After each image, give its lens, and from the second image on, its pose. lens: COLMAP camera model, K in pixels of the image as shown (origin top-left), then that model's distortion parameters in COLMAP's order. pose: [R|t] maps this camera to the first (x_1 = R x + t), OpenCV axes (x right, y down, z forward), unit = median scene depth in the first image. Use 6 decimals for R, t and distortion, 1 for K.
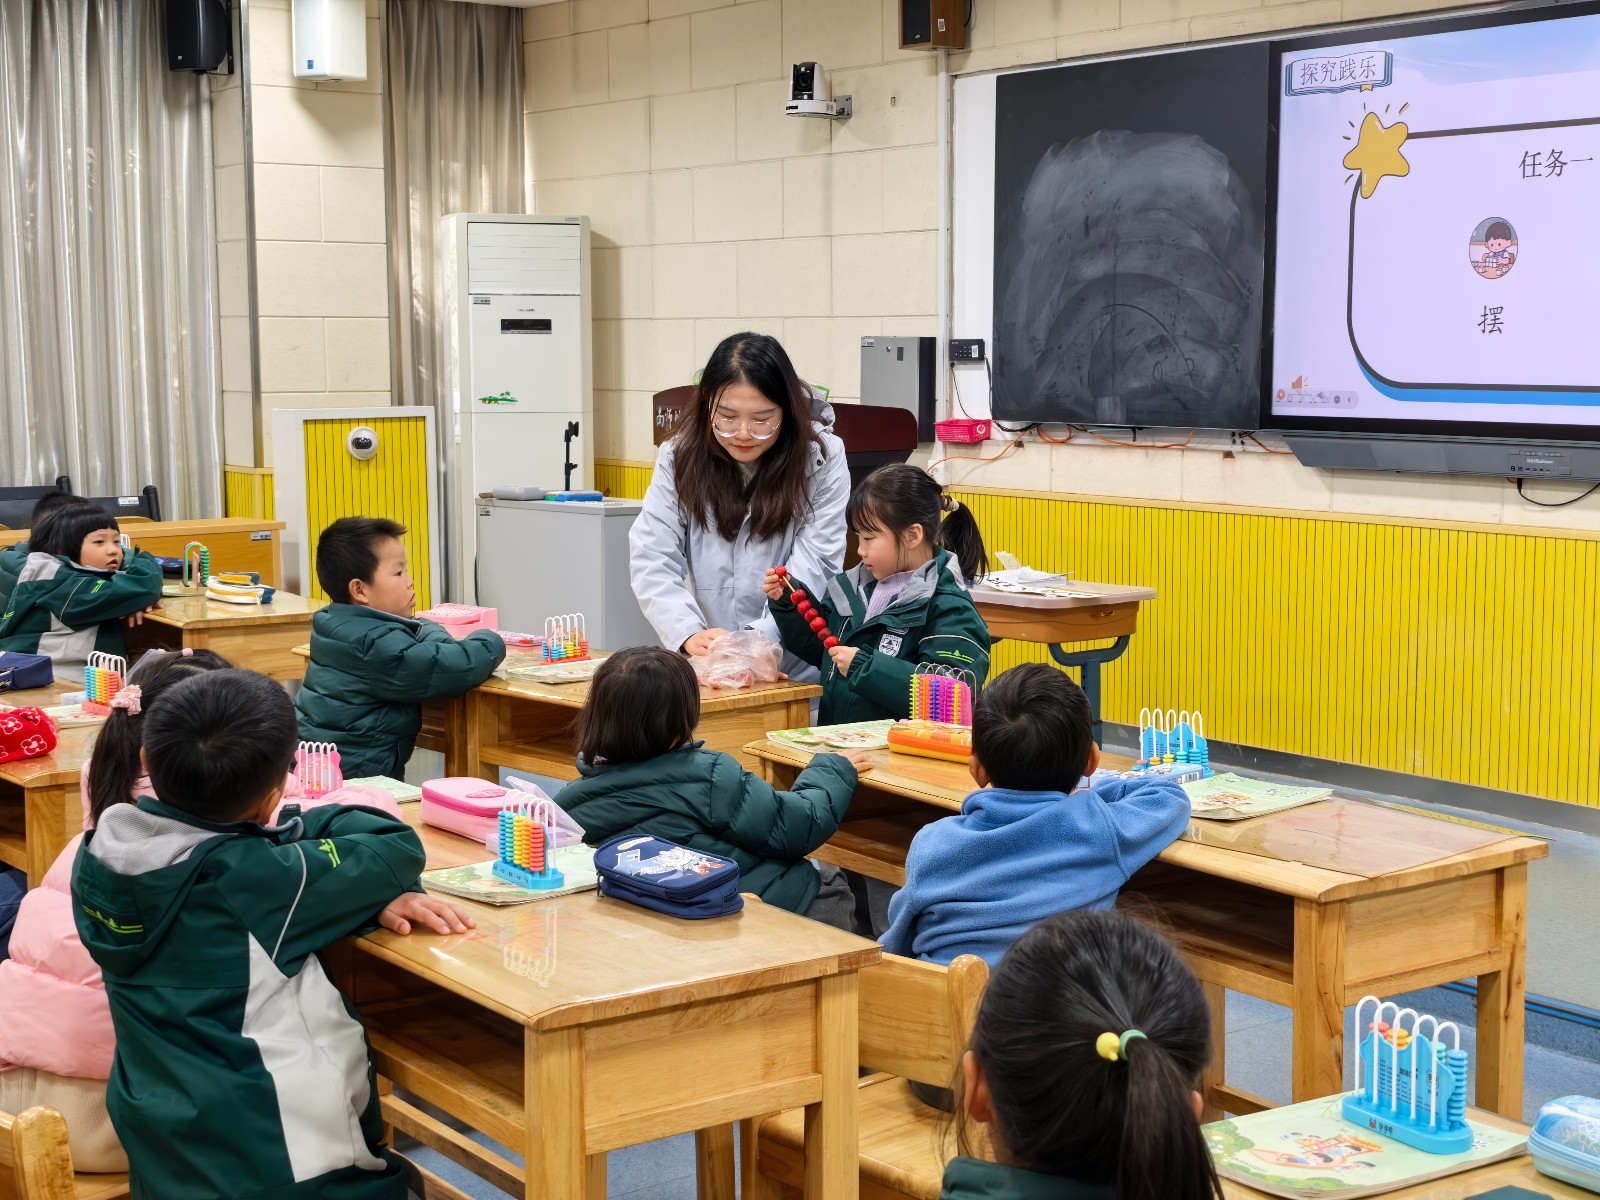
lens RADIAL K [[2373.4, 0, 811.3], [0, 2373.4, 602.2], [0, 0, 1]] dist [0.245913, -1.047657]
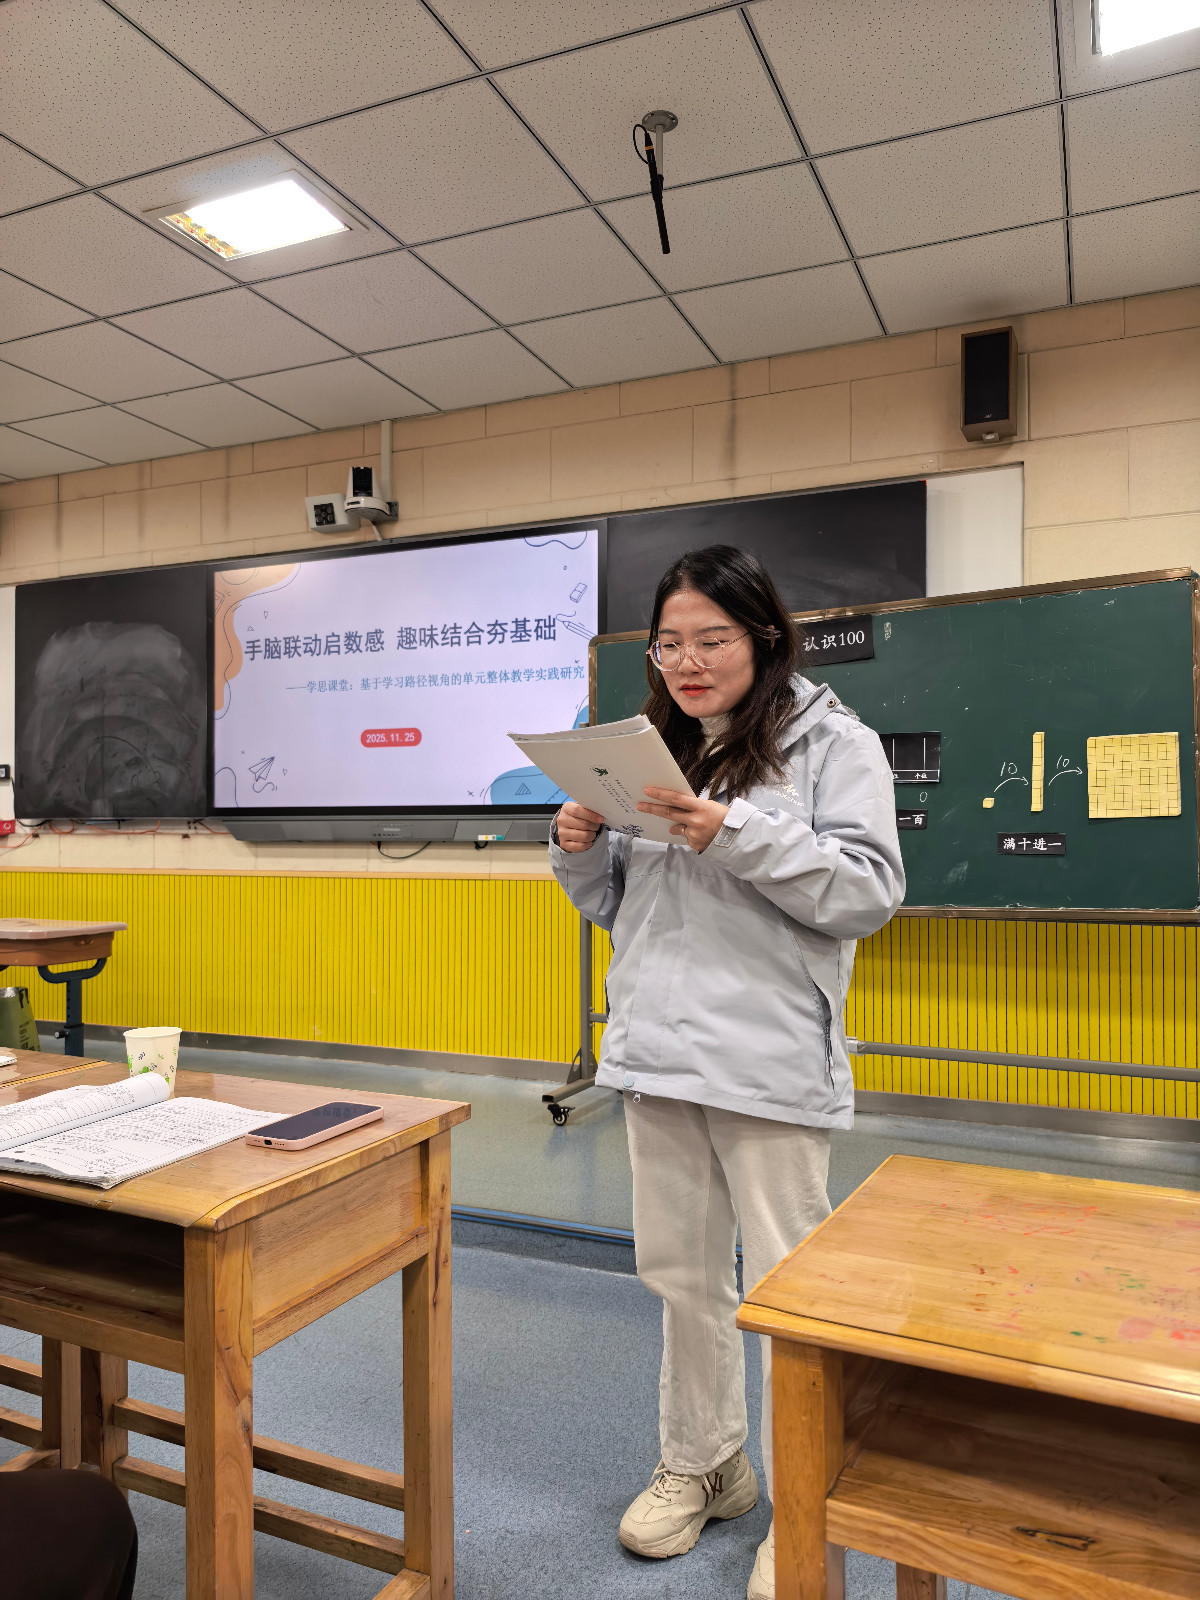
lens RADIAL K [[1147.1, 0, 612.5], [0, 1147.1, 809.6], [0, 0, 1]] dist [0.042962, -0.052298]
pose [[0.874438, 0.003673, 0.485123, 0.056880], [0.057155, 0.992228, -0.110534, 0.016009], [-0.481759, 0.124382, 0.867432, 0.240185]]
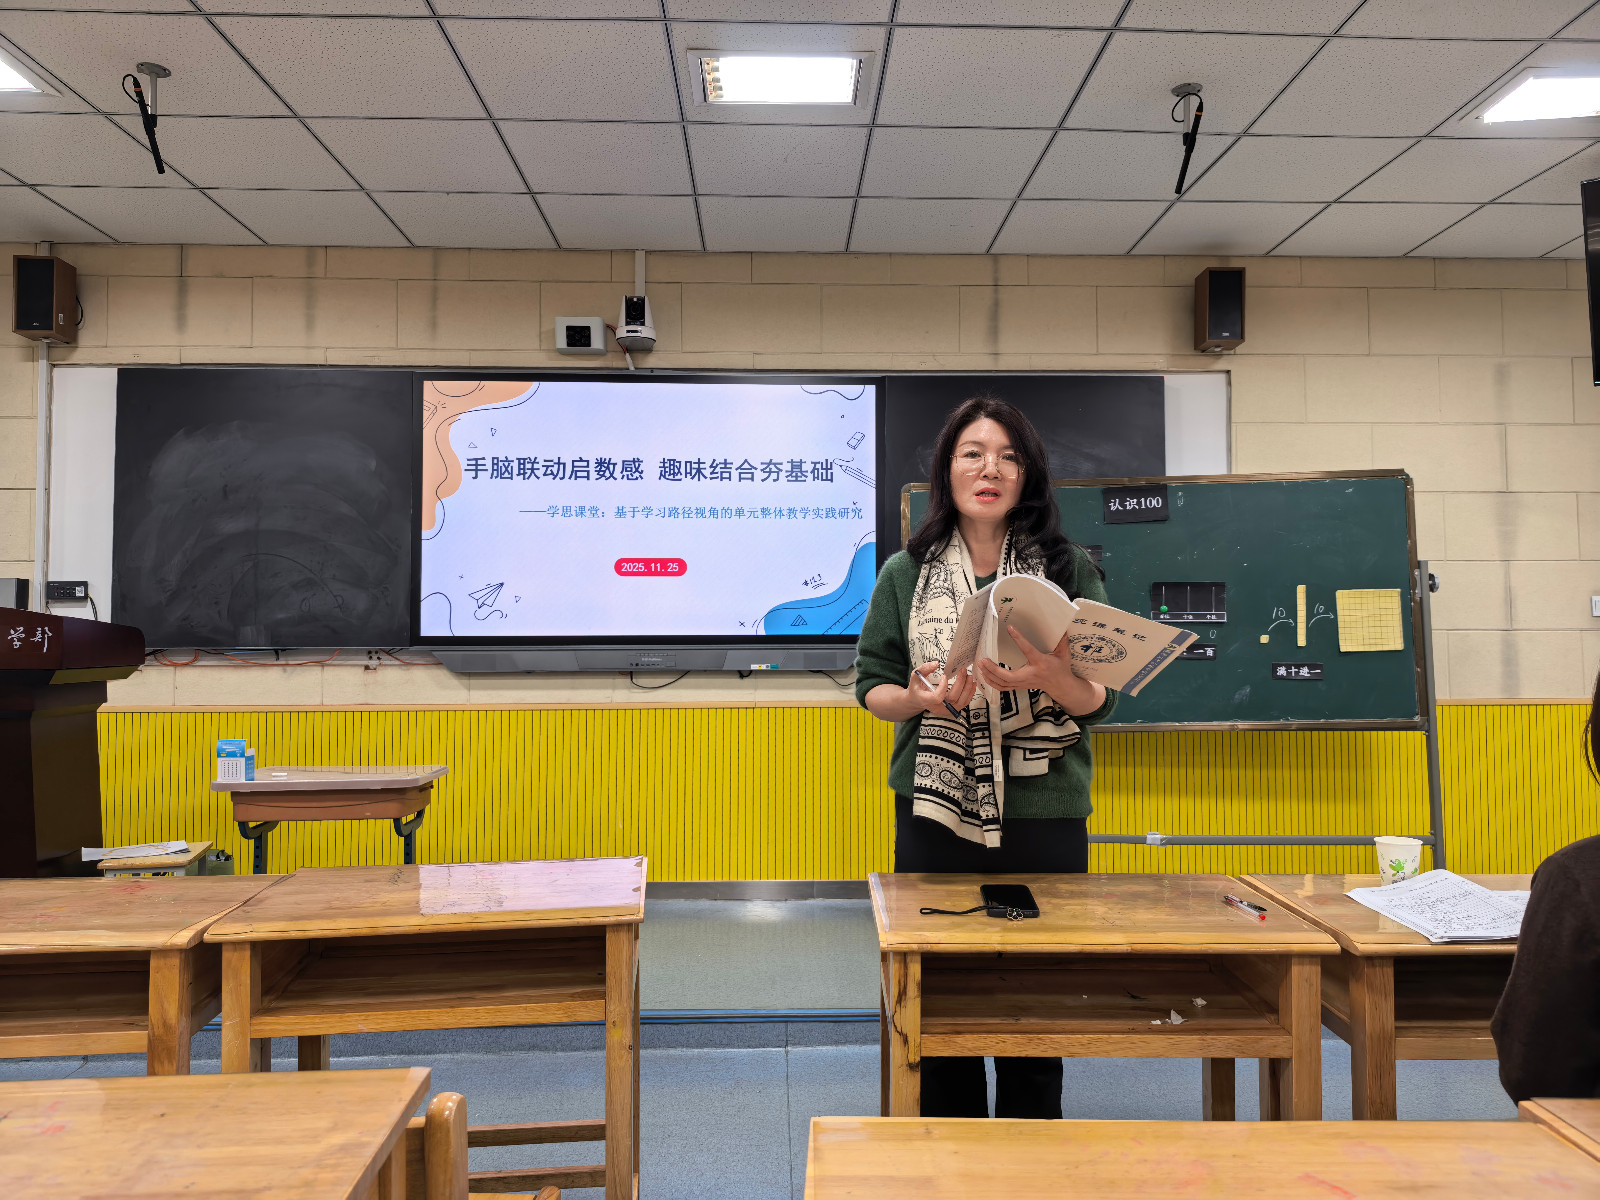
lens RADIAL K [[1145.1, 0, 810.2], [0, 1145.1, 592.5], [0, 0, 1]] dist [0.061272, -0.086030]
pose [[0.581959, 0.033967, 0.812508, -0.202216], [0.092773, 0.989831, -0.107828, -0.010312], [-0.807909, 0.138130, 0.572890, 0.412579]]
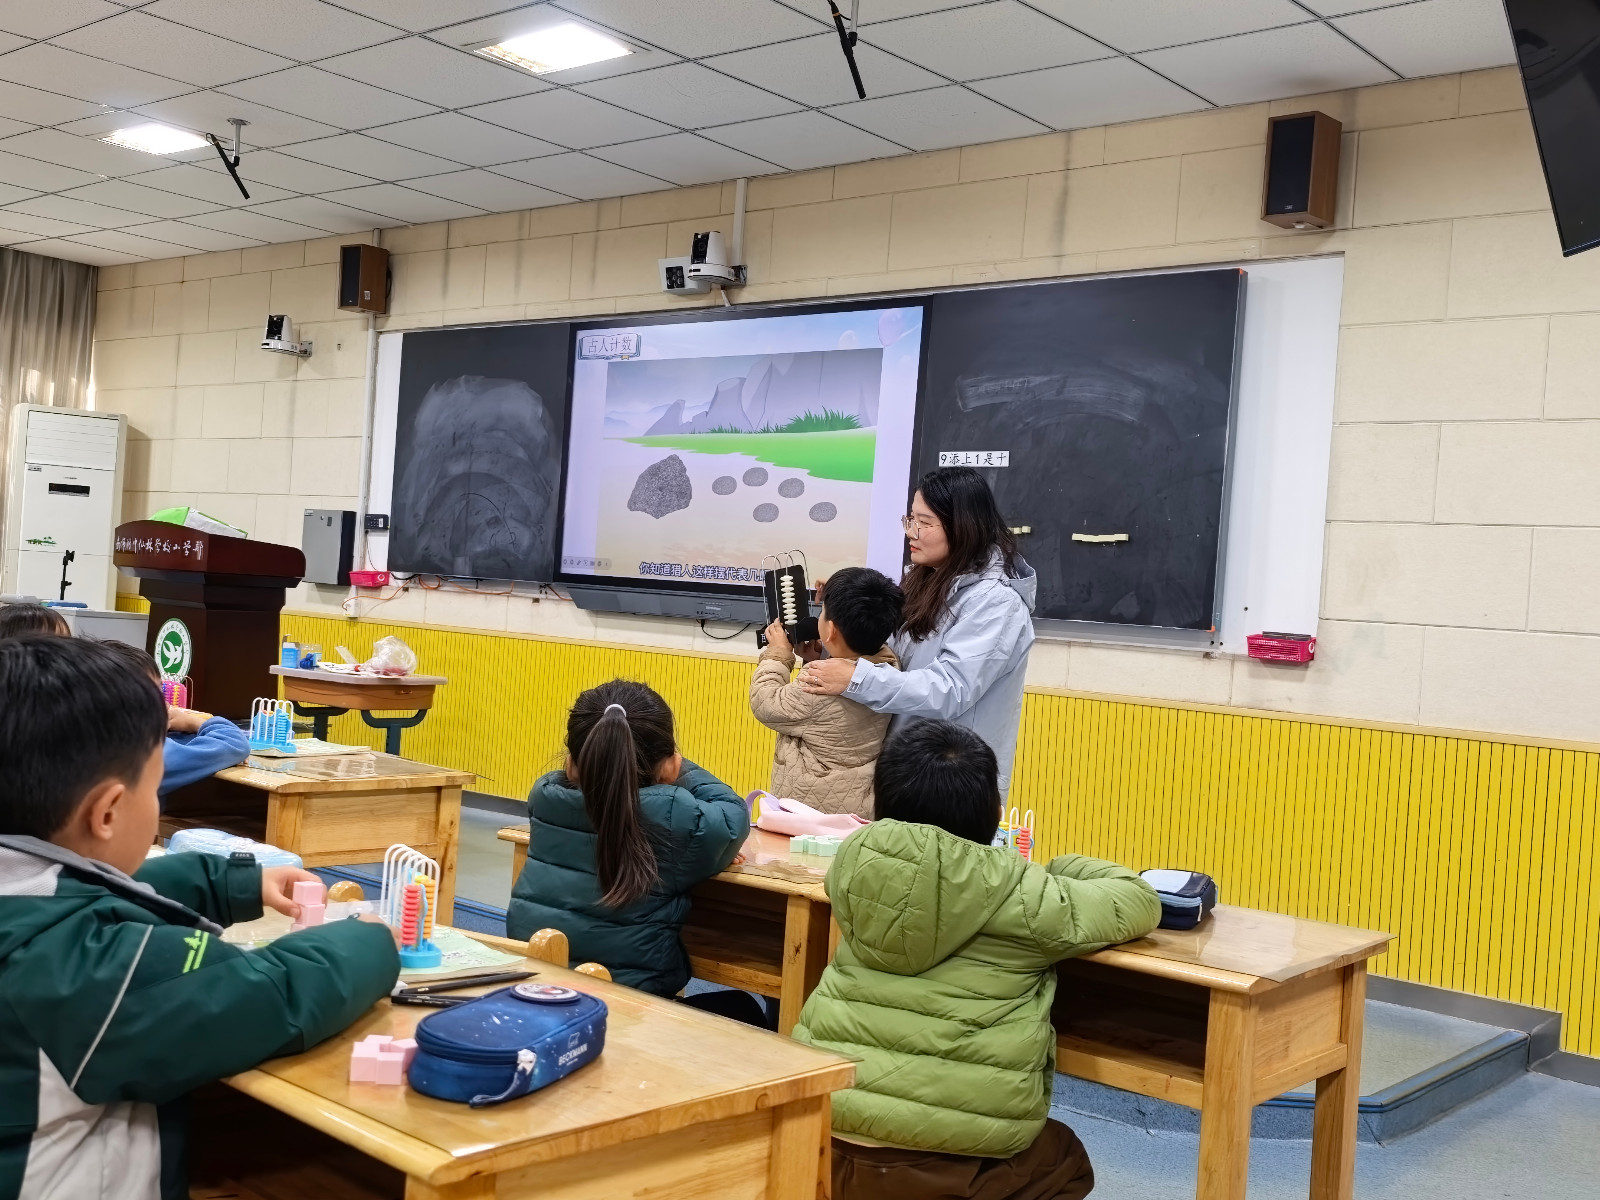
lens RADIAL K [[1716.3, 0, 789.8], [0, 1716.3, 602.3], [0, 0, 1]] dist [0.241230, -0.854308]
pose [[0.979021, 0.069347, 0.191593, 0.121490], [-0.049373, 0.993018, -0.107133, 0.042656], [-0.197685, 0.095426, 0.975610, -0.048460]]
